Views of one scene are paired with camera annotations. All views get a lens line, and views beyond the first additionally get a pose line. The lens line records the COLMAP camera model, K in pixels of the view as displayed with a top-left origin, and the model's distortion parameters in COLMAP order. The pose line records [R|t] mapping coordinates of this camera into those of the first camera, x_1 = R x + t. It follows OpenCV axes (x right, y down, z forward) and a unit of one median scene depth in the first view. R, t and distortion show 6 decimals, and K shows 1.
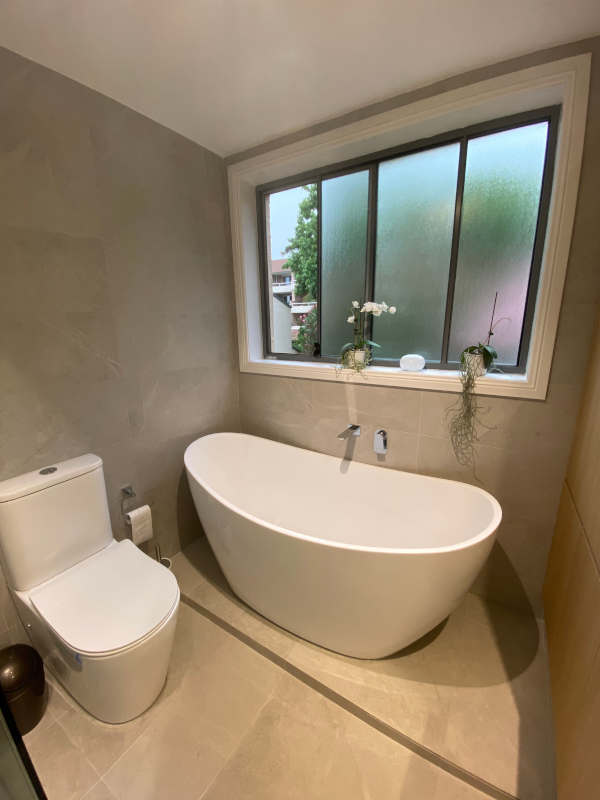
lens RADIAL K [[324.6, 0, 309.2], [0, 324.6, 387.8], [0, 0, 1]] dist [-0.006864, -0.004977]
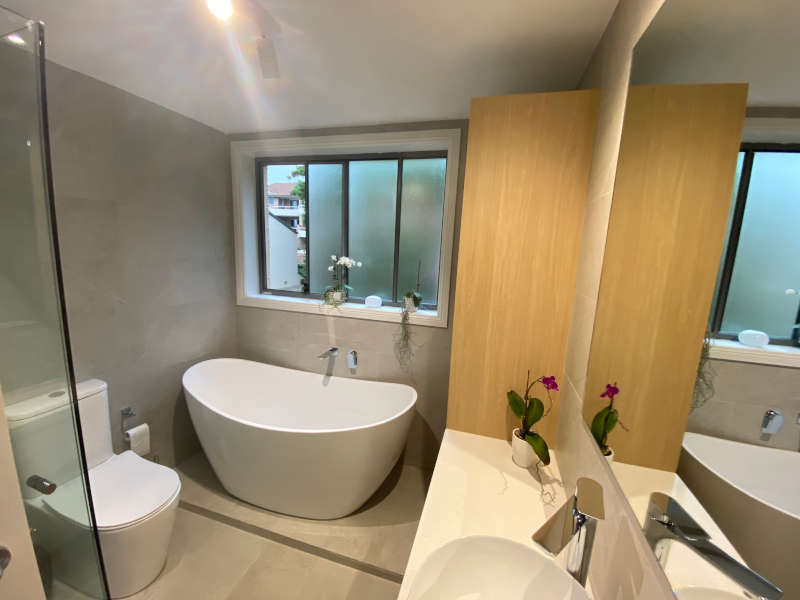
lens RADIAL K [[324.6, 0, 413.3], [0, 324.6, 293.7], [0, 0, 1]] dist [-0.006864, -0.004977]
pose [[0.960139, 0.011070, 0.279304, 0.089146], [0.005038, 0.998368, -0.056889, -0.029811], [-0.279477, 0.056029, 0.958516, -0.386442]]
